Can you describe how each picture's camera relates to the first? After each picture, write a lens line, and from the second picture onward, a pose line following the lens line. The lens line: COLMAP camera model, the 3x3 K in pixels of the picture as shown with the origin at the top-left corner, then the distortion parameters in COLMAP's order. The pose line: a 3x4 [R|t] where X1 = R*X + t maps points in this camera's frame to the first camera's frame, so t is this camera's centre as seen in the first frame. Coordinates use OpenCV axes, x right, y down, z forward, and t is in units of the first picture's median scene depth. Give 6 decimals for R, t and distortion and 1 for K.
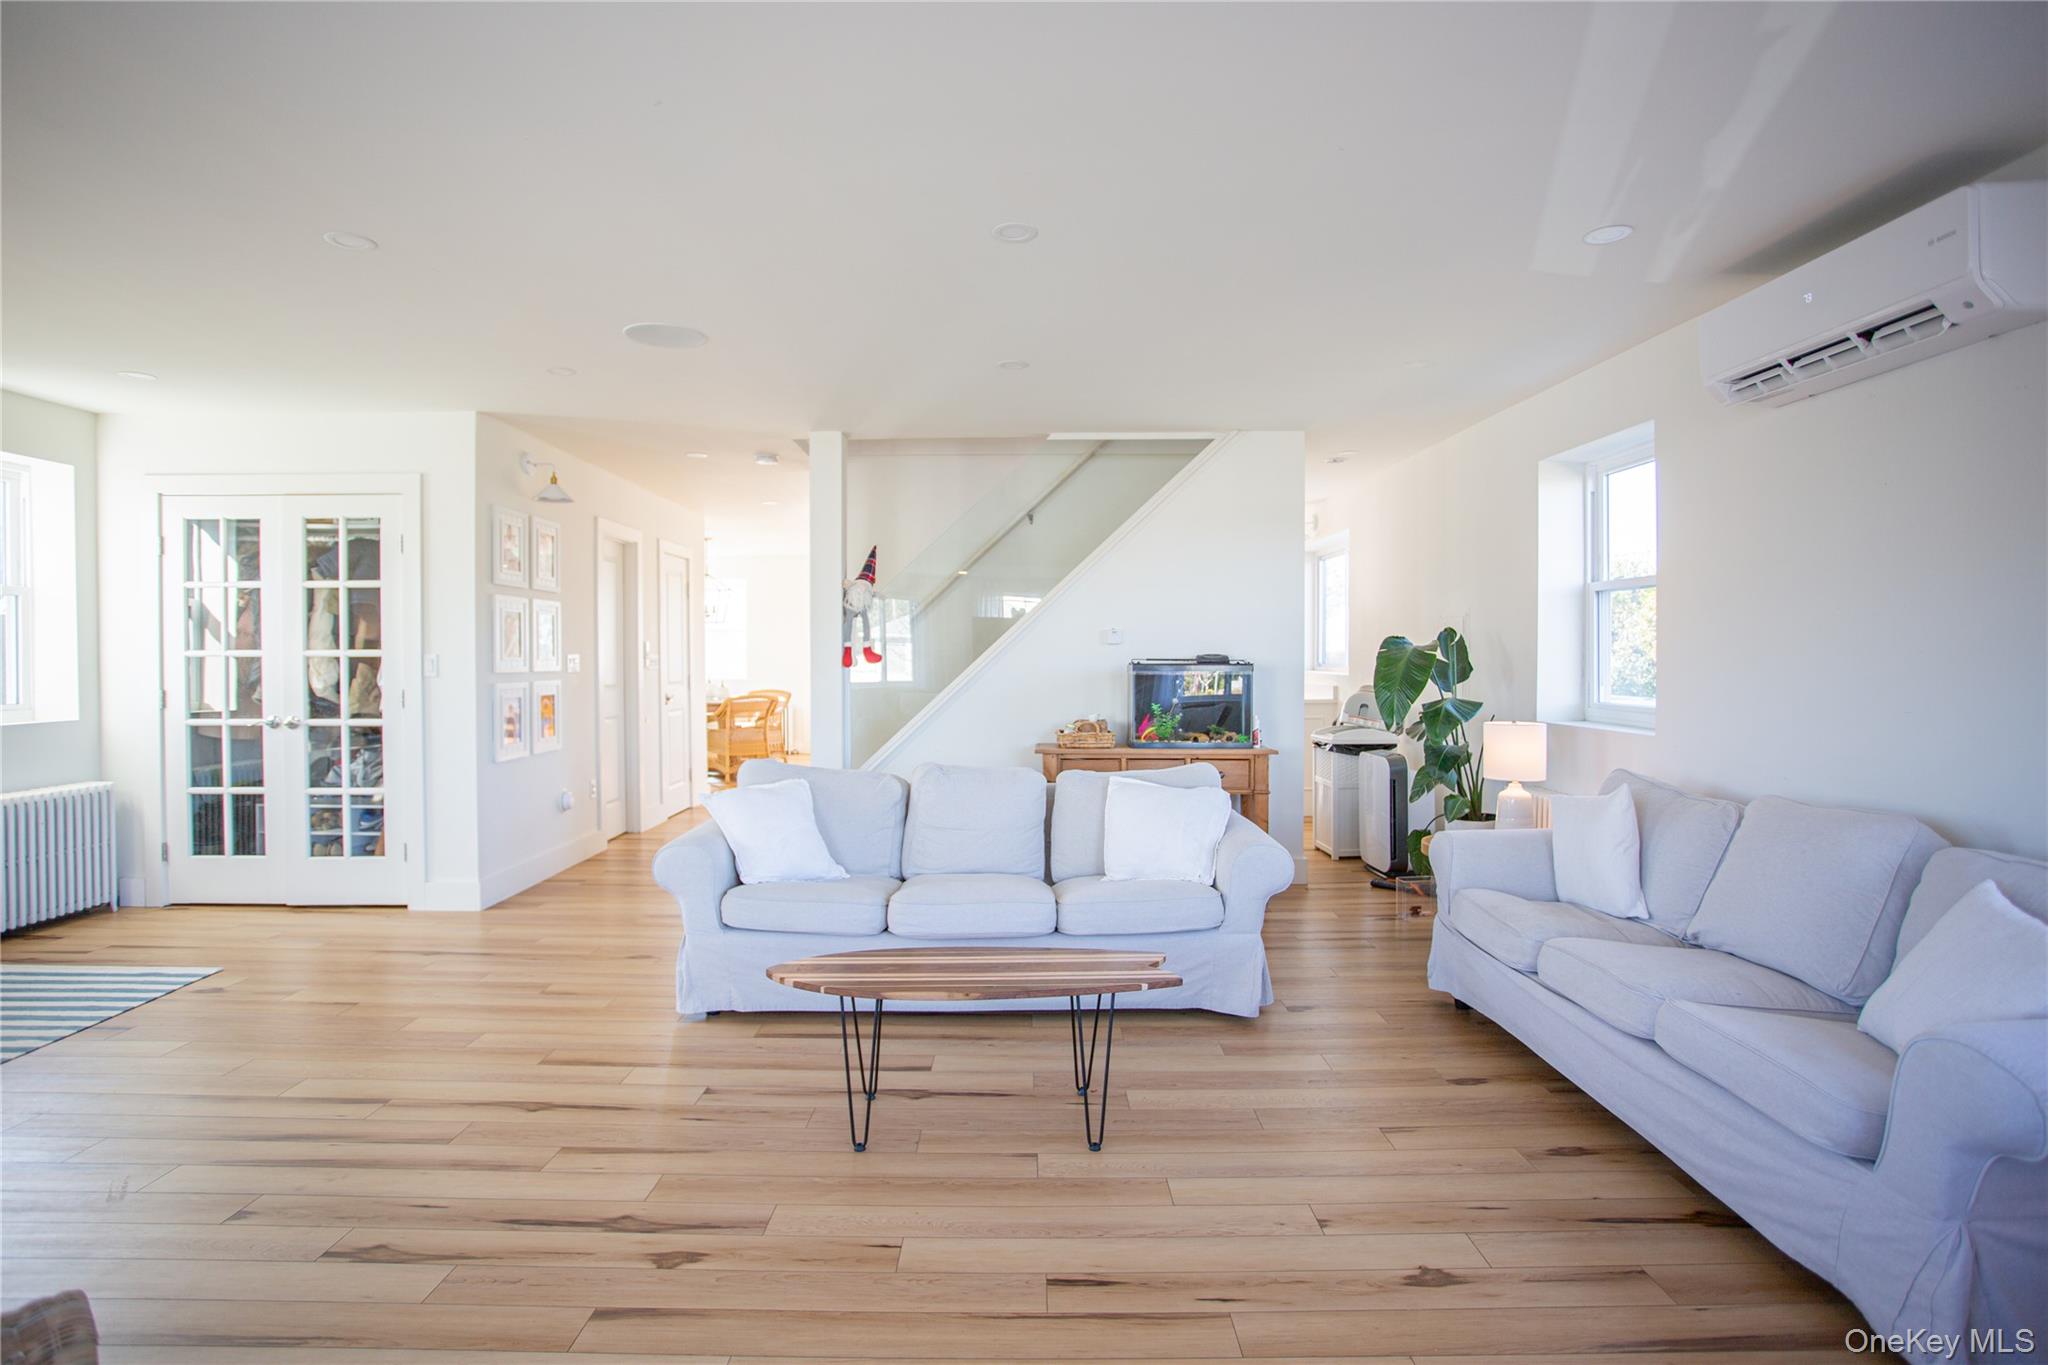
lens RADIAL K [[1007.2, 0, 1024.0], [0, 1007.2, 682.5], [0, 0, 1]] dist [-0.079065, 0.036919]
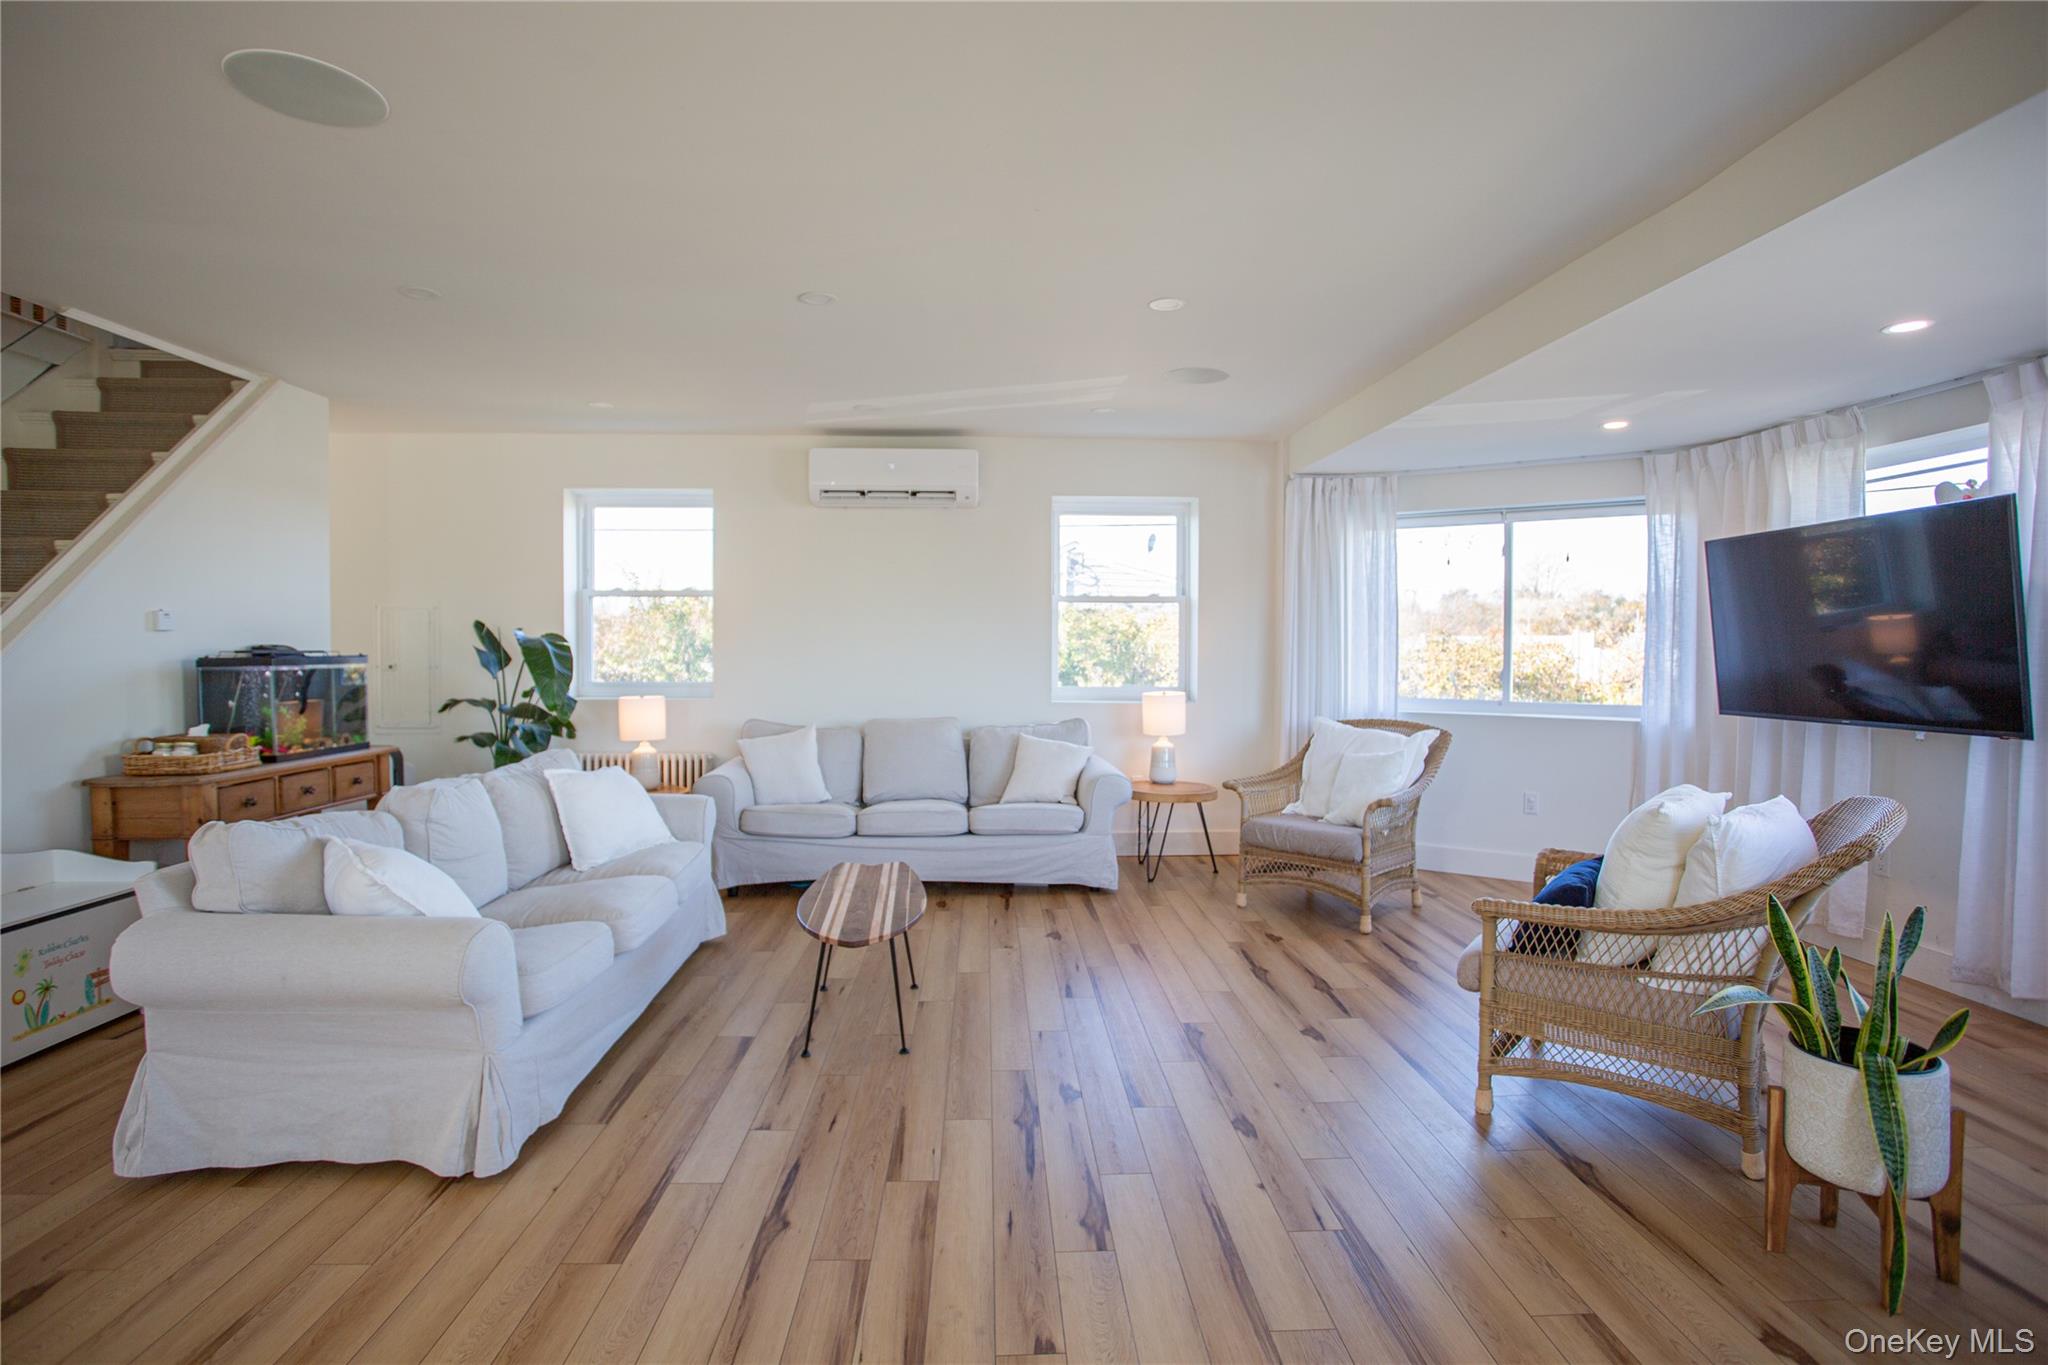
lens RADIAL K [[1007.2, 0, 1024.0], [0, 1007.2, 682.5], [0, 0, 1]] dist [-0.079065, 0.036919]
pose [[-0.043296, -0.034434, 0.998469, -1.290167], [0.024723, 0.999063, 0.035527, -0.020470], [-0.998756, 0.026223, -0.042405, 0.836762]]
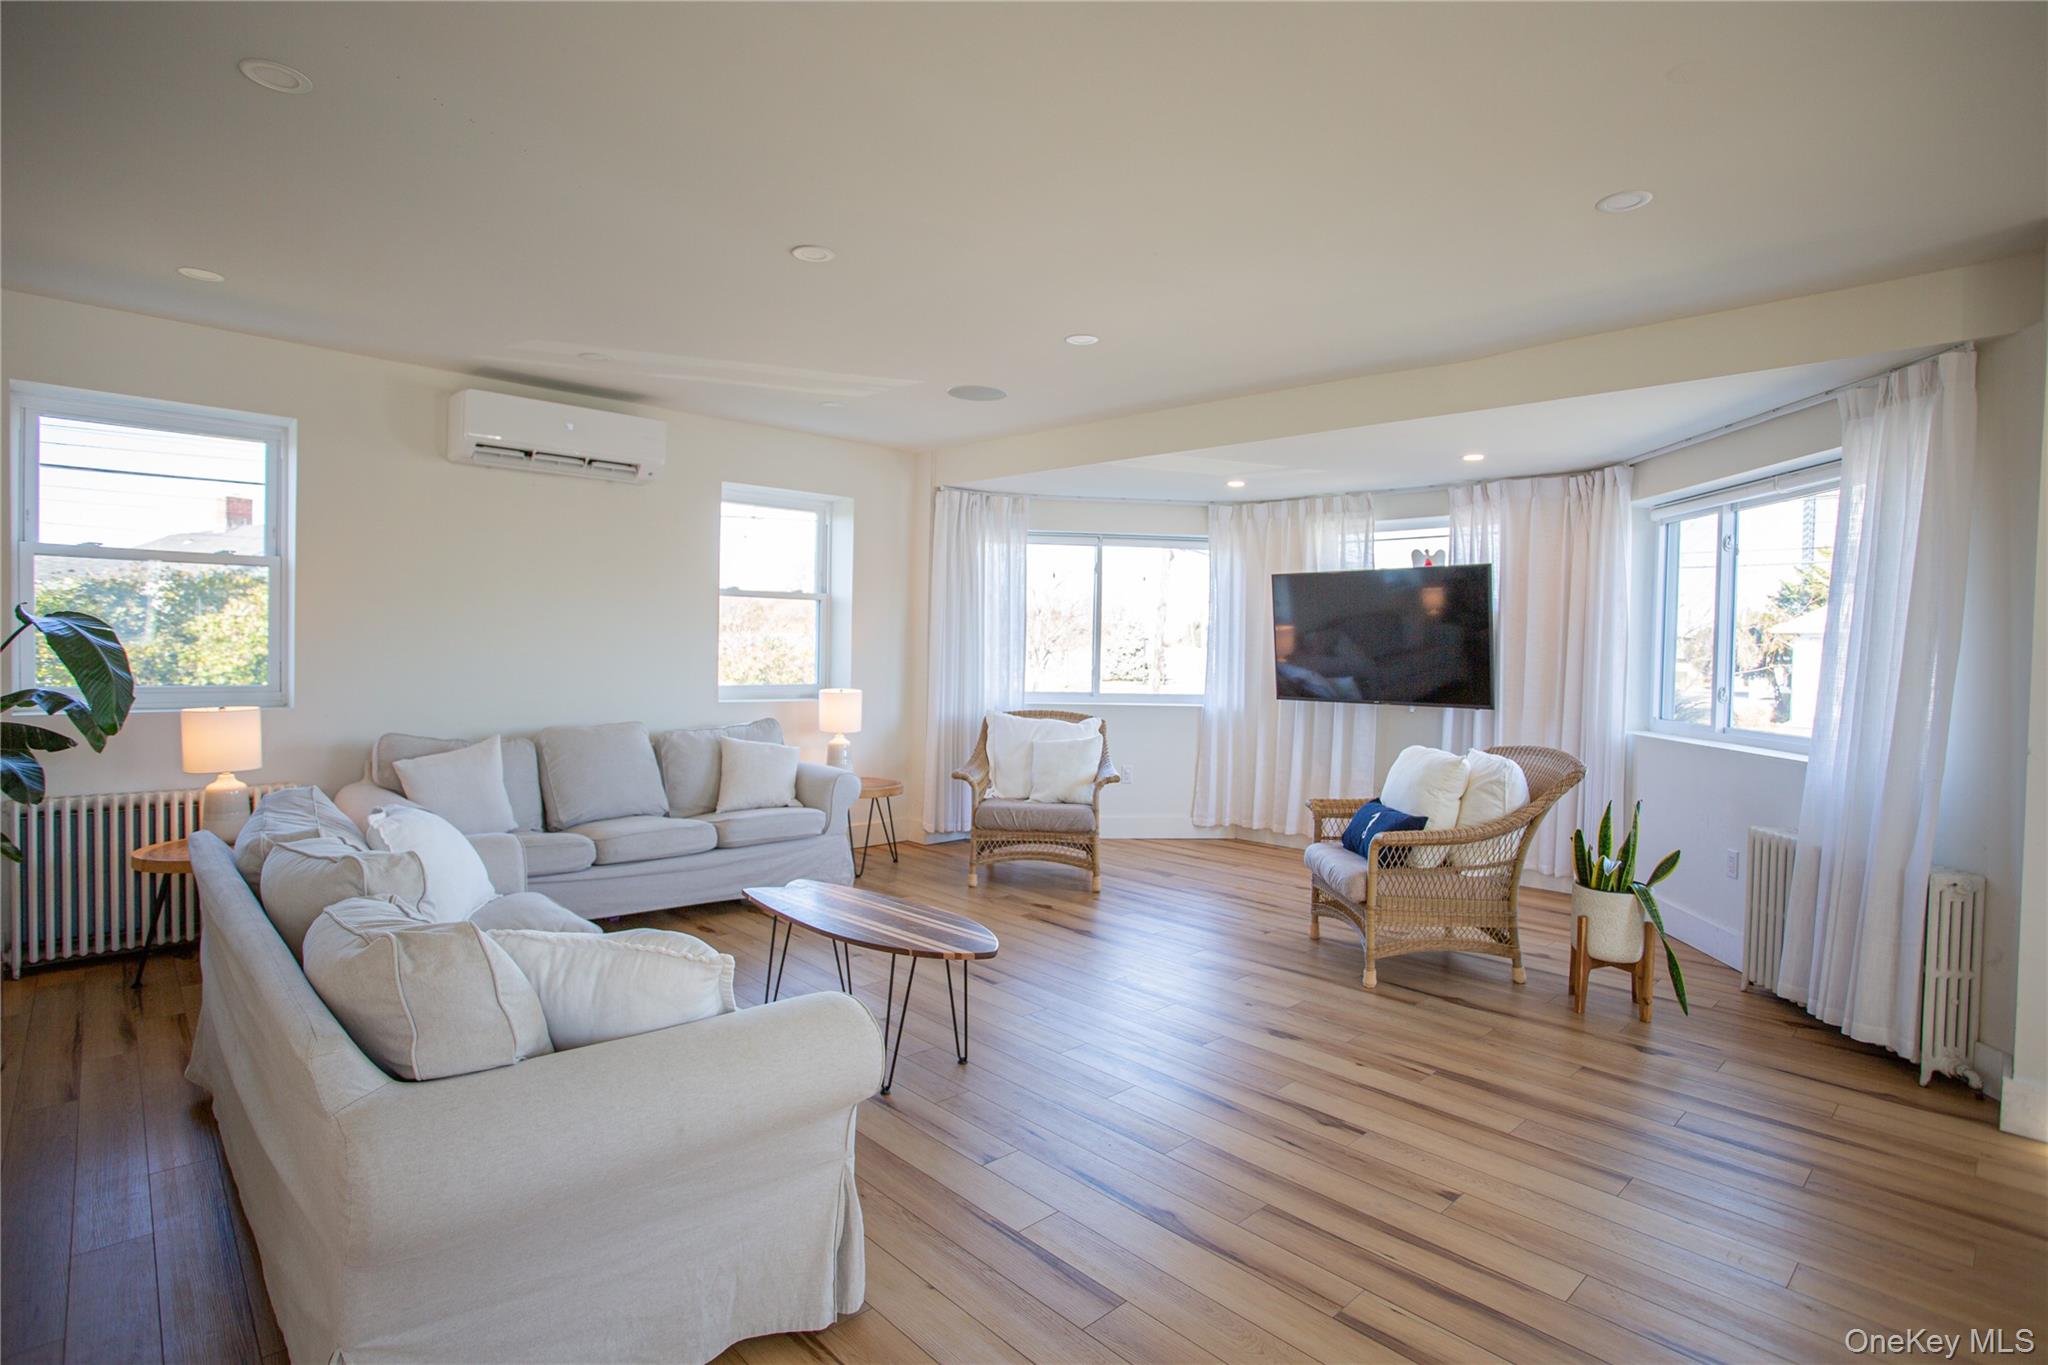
lens RADIAL K [[1007.2, 0, 1024.0], [0, 1007.2, 682.5], [0, 0, 1]] dist [-0.079065, 0.036919]
pose [[-0.686992, -0.036691, 0.725738, -1.000805], [0.002653, 0.998591, 0.052997, -0.044274], [-0.726660, 0.038334, -0.685927, 1.639539]]
